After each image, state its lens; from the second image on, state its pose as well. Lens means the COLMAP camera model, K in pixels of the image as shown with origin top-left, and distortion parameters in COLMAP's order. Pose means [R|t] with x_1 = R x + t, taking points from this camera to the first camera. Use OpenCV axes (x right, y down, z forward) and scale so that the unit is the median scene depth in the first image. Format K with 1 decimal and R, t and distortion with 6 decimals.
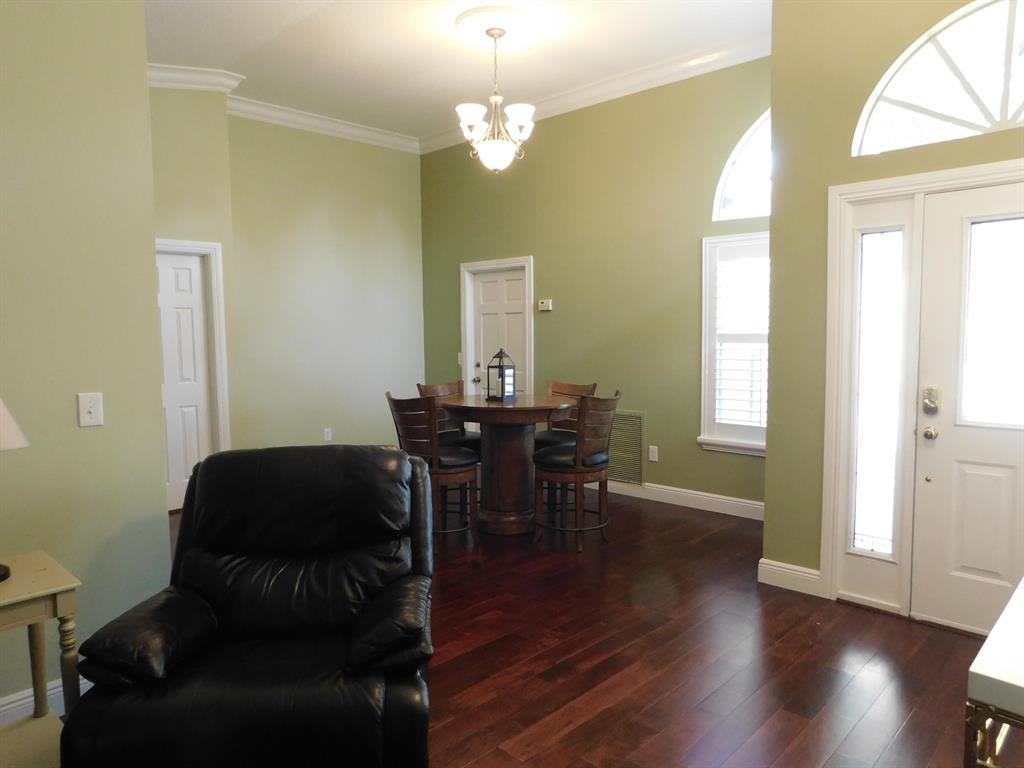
lens RADIAL K [[697.1, 0, 512.0], [0, 697.1, 385.3], [0, 0, 1]] dist [-0.048346, 0.051768]
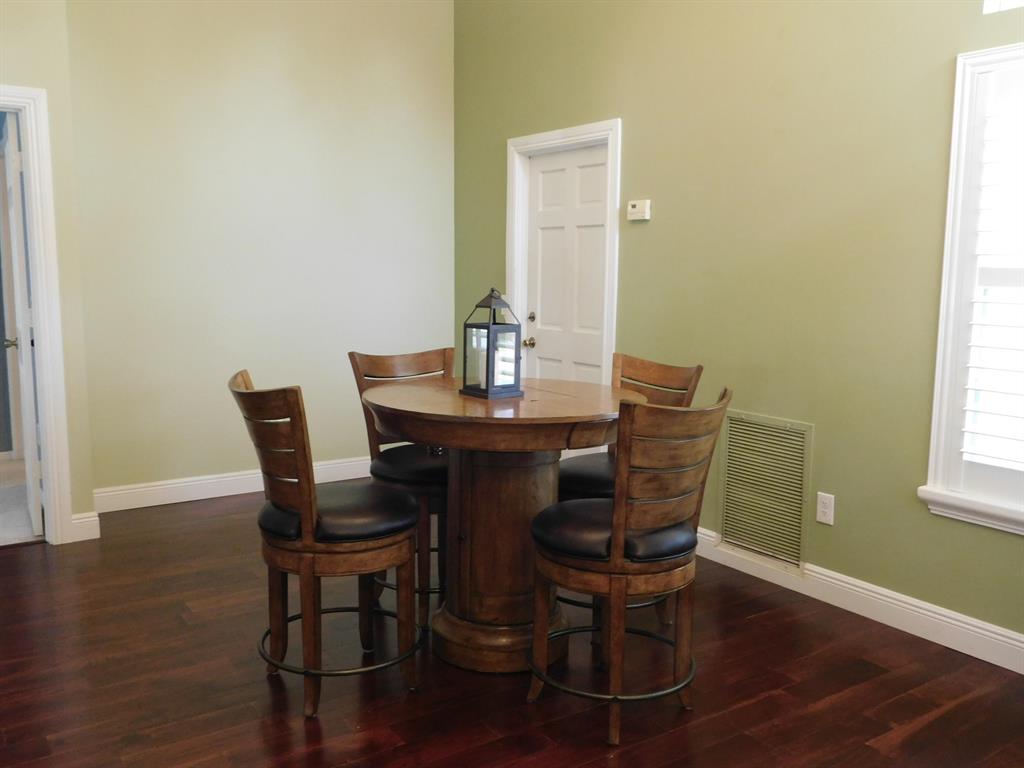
lens RADIAL K [[911.7, 0, 512.5], [0, 911.7, 383.4], [0, 0, 1]] dist [-0.009665, 0.025089]
pose [[0.981135, 0.044714, -0.188079, 0.110608], [-0.035313, 0.997968, 0.053040, -0.019118], [0.190069, -0.045398, 0.980721, 0.348672]]
